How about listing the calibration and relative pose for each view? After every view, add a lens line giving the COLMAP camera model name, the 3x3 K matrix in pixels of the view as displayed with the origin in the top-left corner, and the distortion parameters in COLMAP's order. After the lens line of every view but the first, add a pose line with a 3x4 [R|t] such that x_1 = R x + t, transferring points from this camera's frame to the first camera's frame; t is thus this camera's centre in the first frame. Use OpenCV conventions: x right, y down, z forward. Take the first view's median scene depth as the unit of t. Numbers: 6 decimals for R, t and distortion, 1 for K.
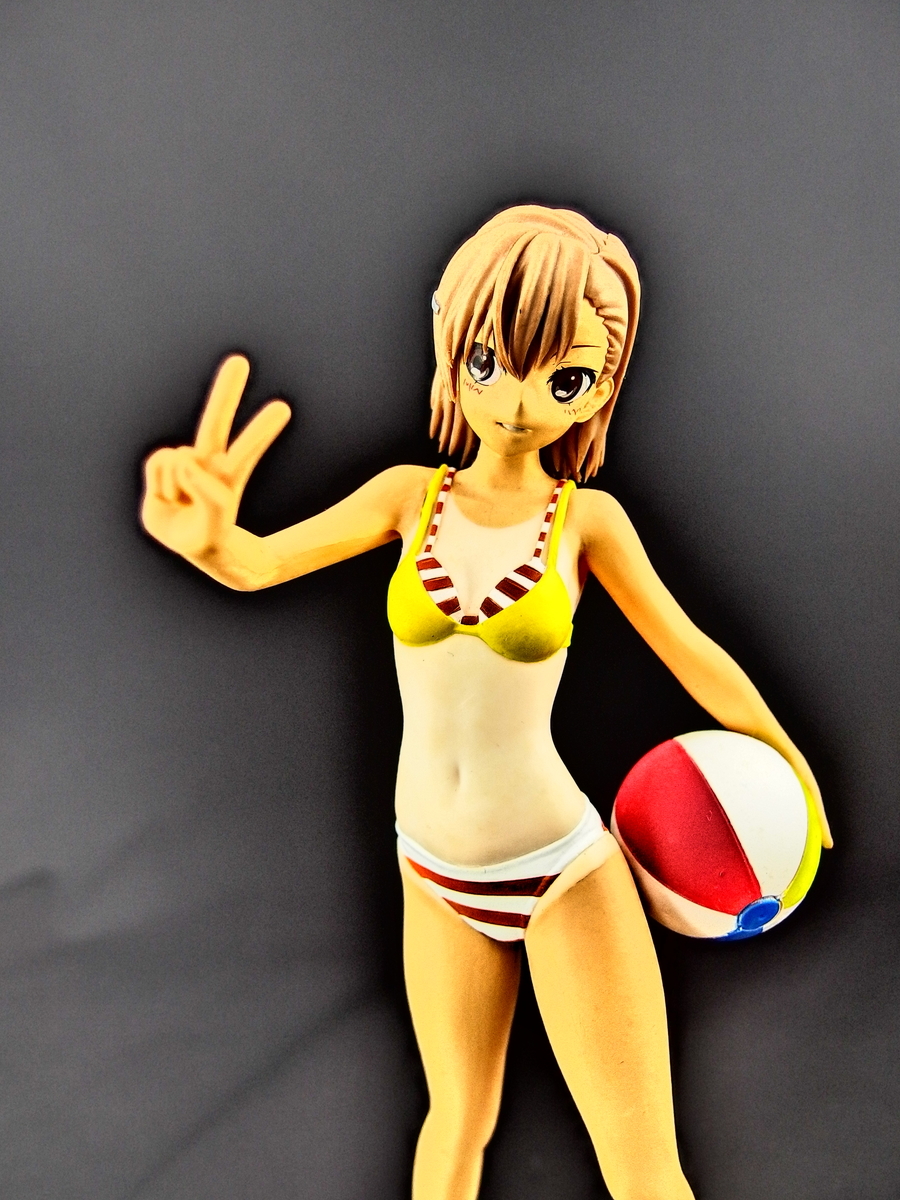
lens RADIAL K [[1014.1, 0, 440.9], [0, 1014.1, 602.1], [0, 0, 1]] dist [-0.095361, 0.042919]
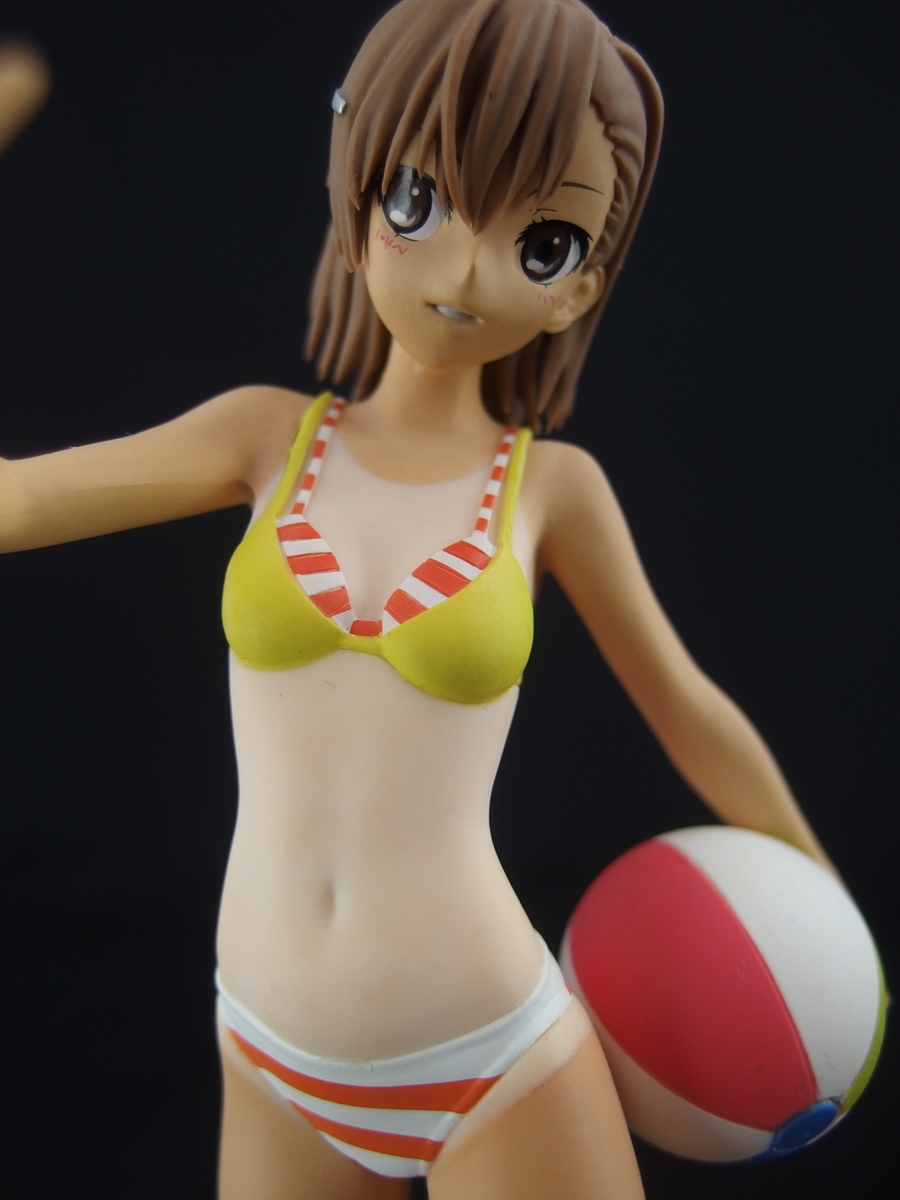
lens RADIAL K [[1014.1, 0, 446.3], [0, 1014.1, 603.1], [0, 0, 1]] dist [-0.095361, 0.042919]
pose [[0.984502, 0.057354, 0.165727, -0.022890], [-0.043538, 0.995358, -0.085828, 0.051219], [-0.169880, 0.077283, 0.982430, 0.420596]]
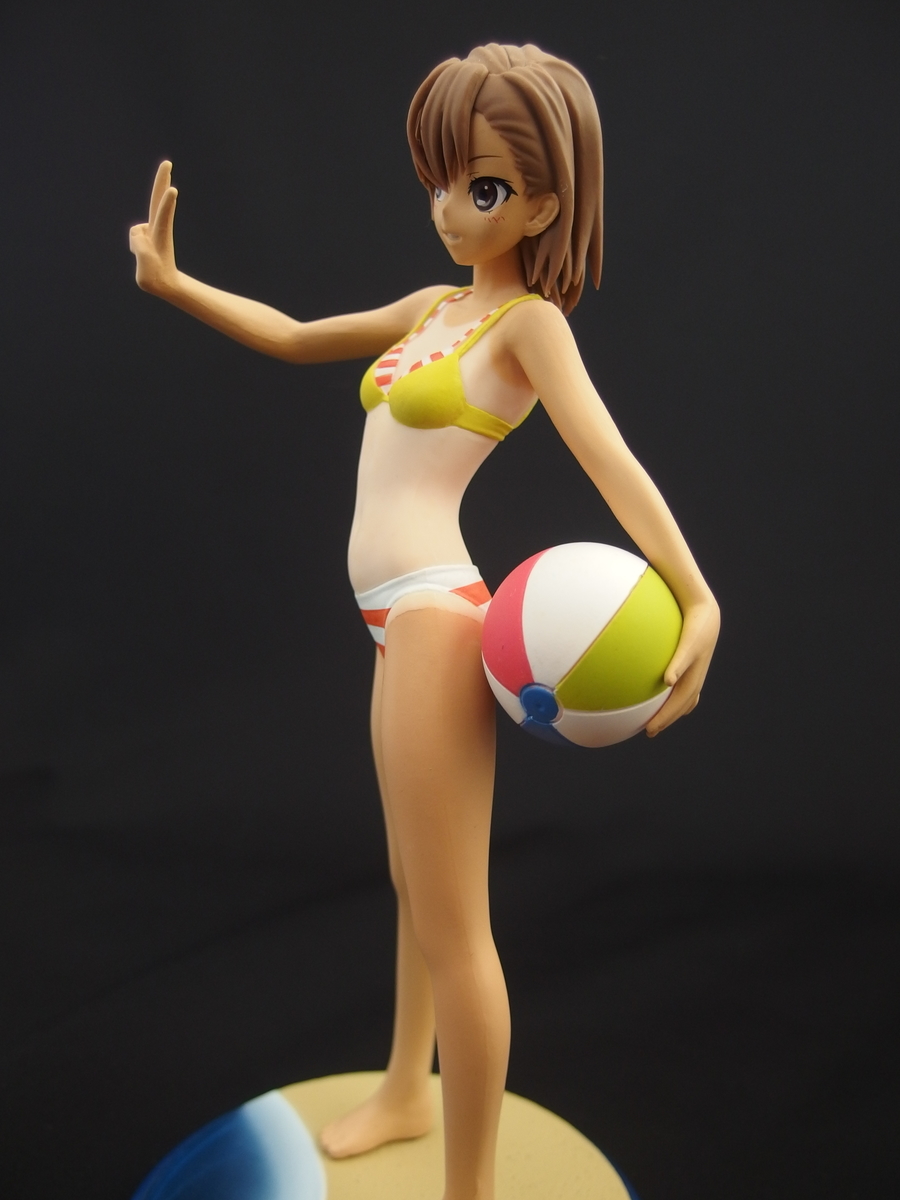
lens RADIAL K [[1014.1, 0, 441.7], [0, 1014.1, 629.4], [0, 0, 1]] dist [-0.095361, 0.042919]
pose [[0.694853, 0.222558, -0.683848, 0.964379], [-0.217970, 0.971355, 0.094650, 0.167226], [0.685324, 0.083290, 0.723460, 0.180259]]
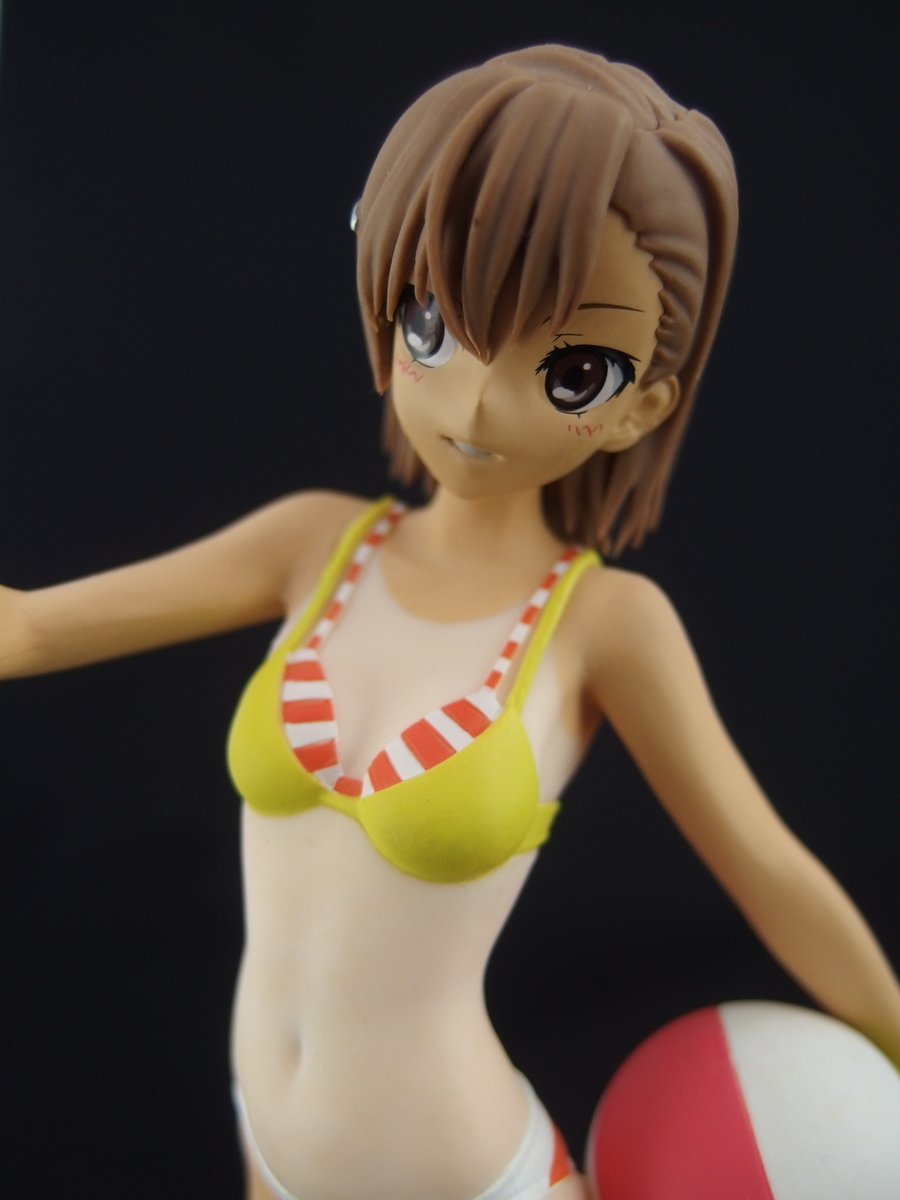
lens RADIAL K [[1014.1, 0, 448.1], [0, 1014.1, 596.1], [0, 0, 1]] dist [-0.095361, 0.042919]
pose [[0.980519, 0.124351, -0.152050, 0.151546], [-0.126494, 0.991957, -0.004463, -0.089214], [0.150272, 0.023609, 0.988363, 0.458678]]
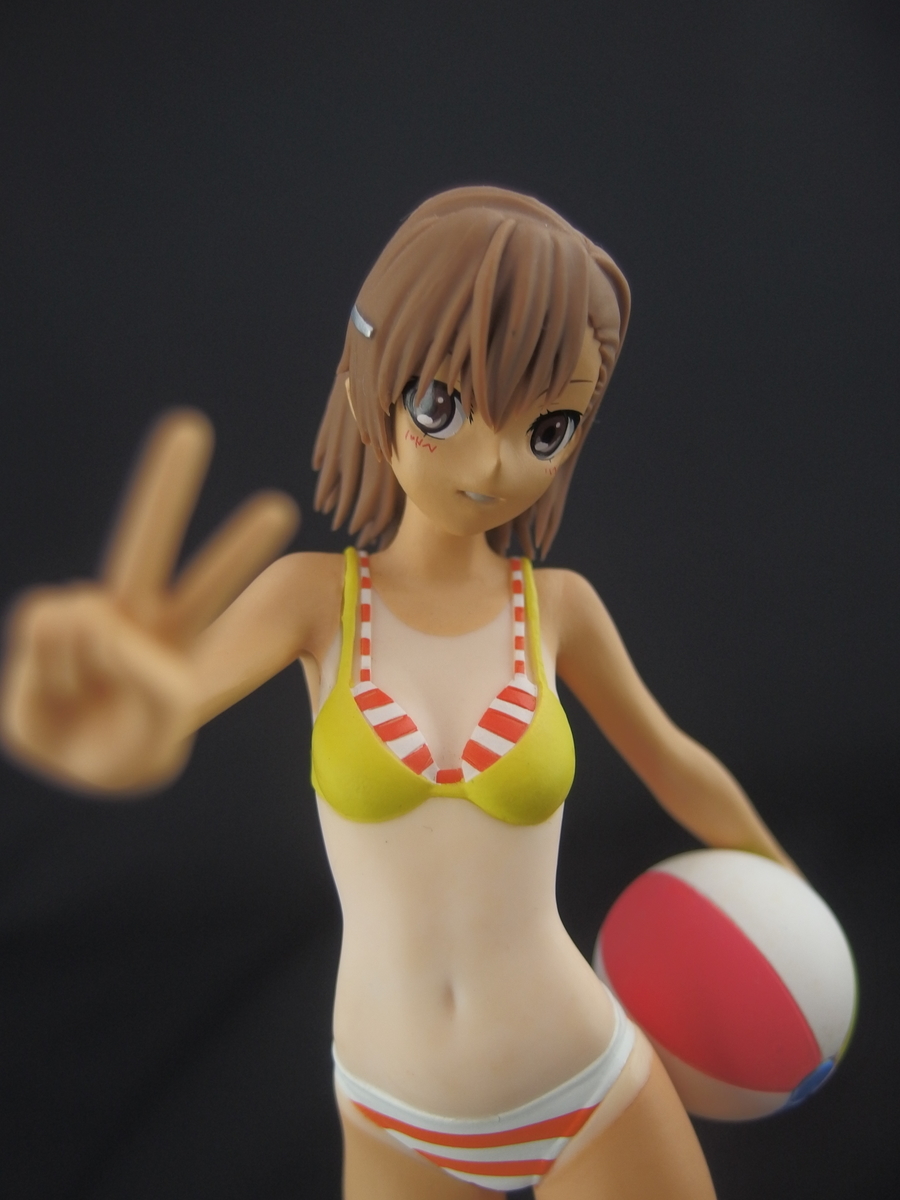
lens RADIAL K [[1014.1, 0, 445.8], [0, 1014.1, 600.1], [0, 0, 1]] dist [-0.095361, 0.042919]
pose [[0.941229, -0.086589, 0.326483, -0.188637], [0.094575, 0.995480, -0.008634, -0.096211], [-0.324260, 0.039003, 0.945164, 0.337574]]
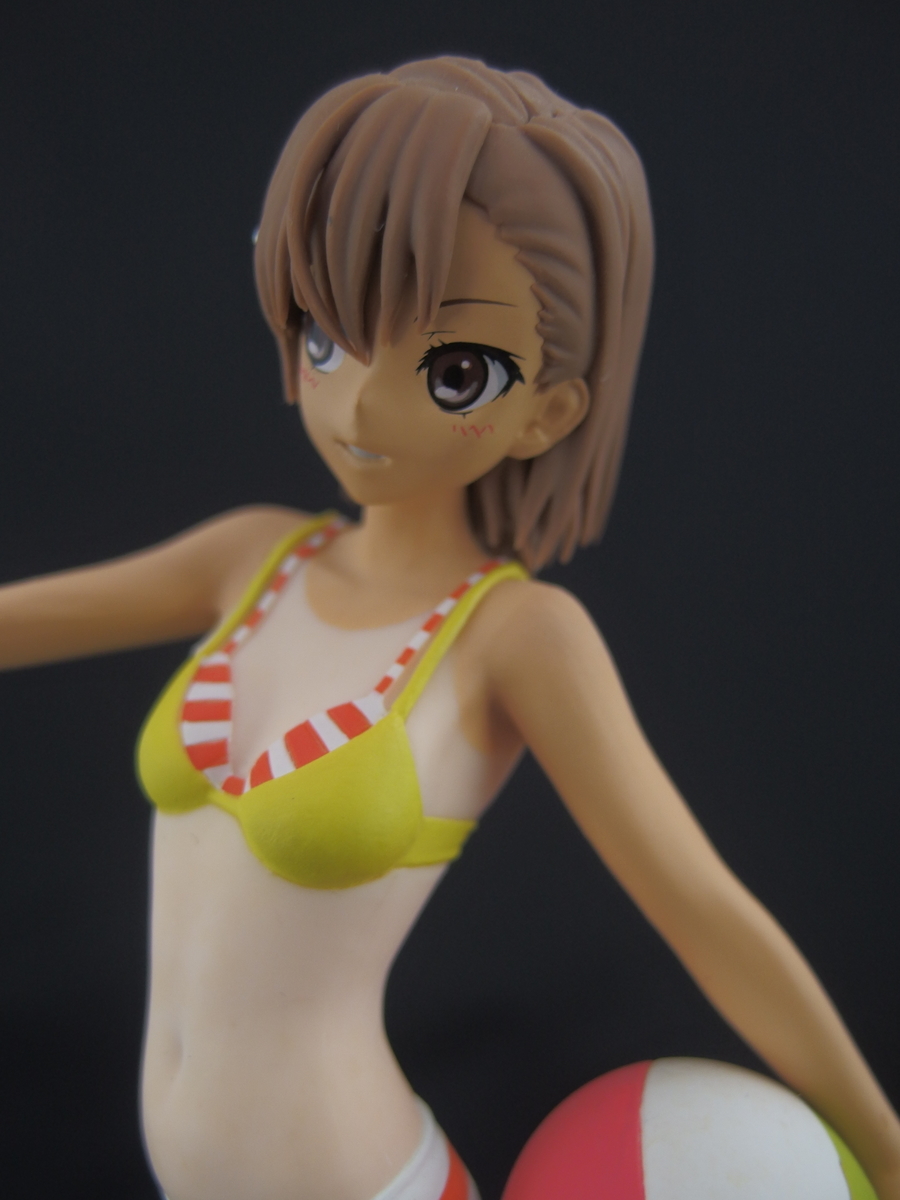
lens RADIAL K [[1014.1, 0, 443.5], [0, 1014.1, 600.2], [0, 0, 1]] dist [-0.095361, 0.042919]
pose [[0.937906, 0.127178, -0.322736, 0.298859], [-0.153276, 0.986557, -0.056670, -0.068293], [0.311190, 0.102619, 0.944791, 0.501533]]
